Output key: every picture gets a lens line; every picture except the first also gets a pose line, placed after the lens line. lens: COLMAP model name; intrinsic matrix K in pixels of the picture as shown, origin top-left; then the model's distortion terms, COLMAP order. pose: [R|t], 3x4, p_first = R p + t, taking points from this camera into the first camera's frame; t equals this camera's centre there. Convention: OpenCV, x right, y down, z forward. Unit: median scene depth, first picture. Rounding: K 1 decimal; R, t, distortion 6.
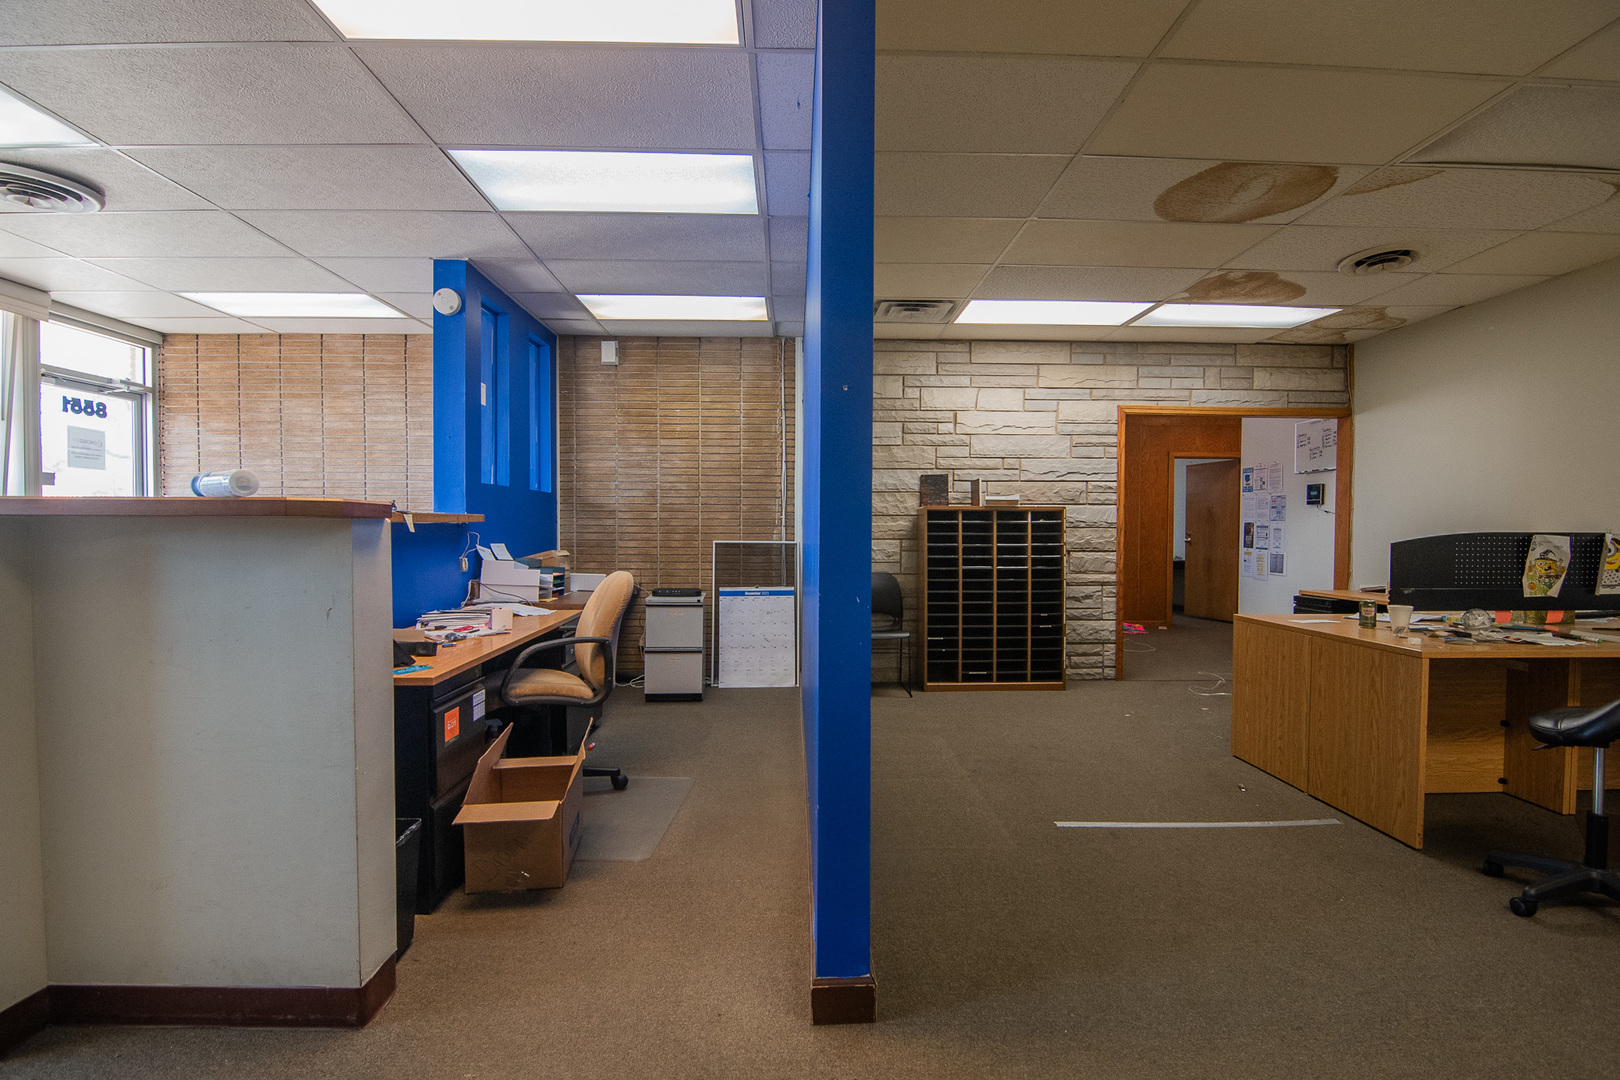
lens RADIAL K [[790.1, 0, 813.9], [0, 790.1, 549.2], [0, 0, 1]] dist [-0.001985, -0.015415]
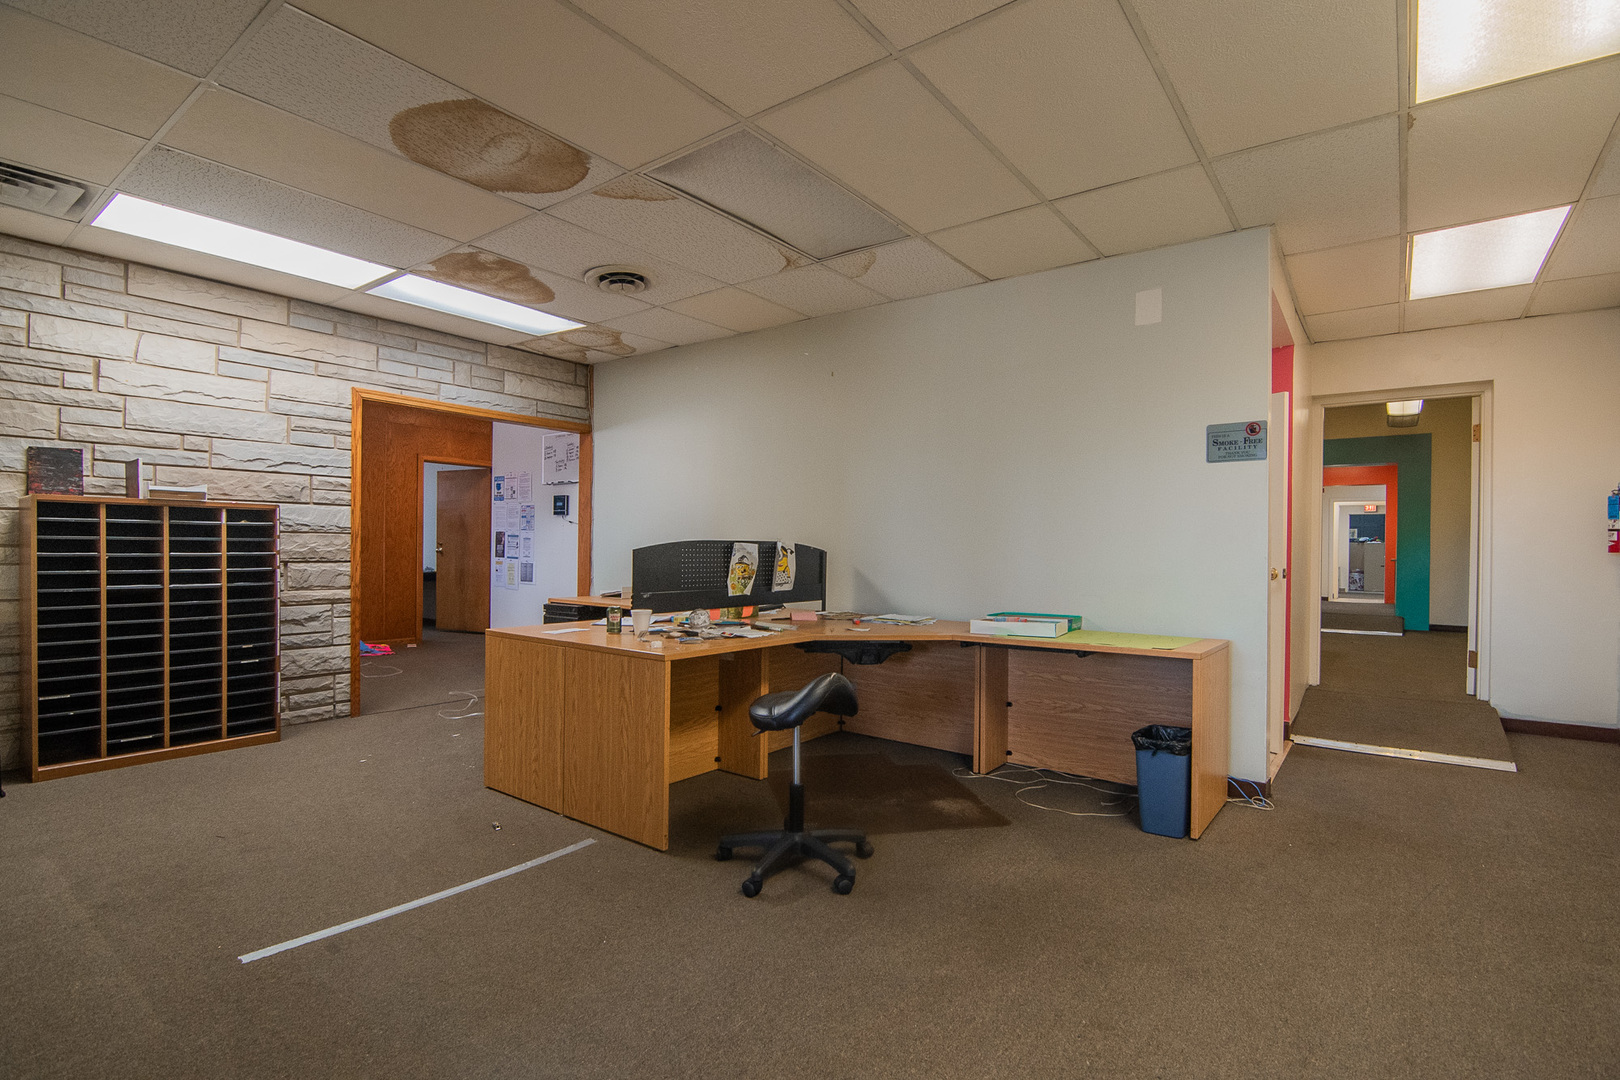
lens RADIAL K [[790.1, 0, 813.9], [0, 790.1, 549.2], [0, 0, 1]] dist [-0.001985, -0.015415]
pose [[0.634862, 0.001402, 0.772625, 0.055288], [0.010073, 0.999898, -0.010091, 0.003102], [-0.772560, 0.014189, 0.634783, 0.102901]]
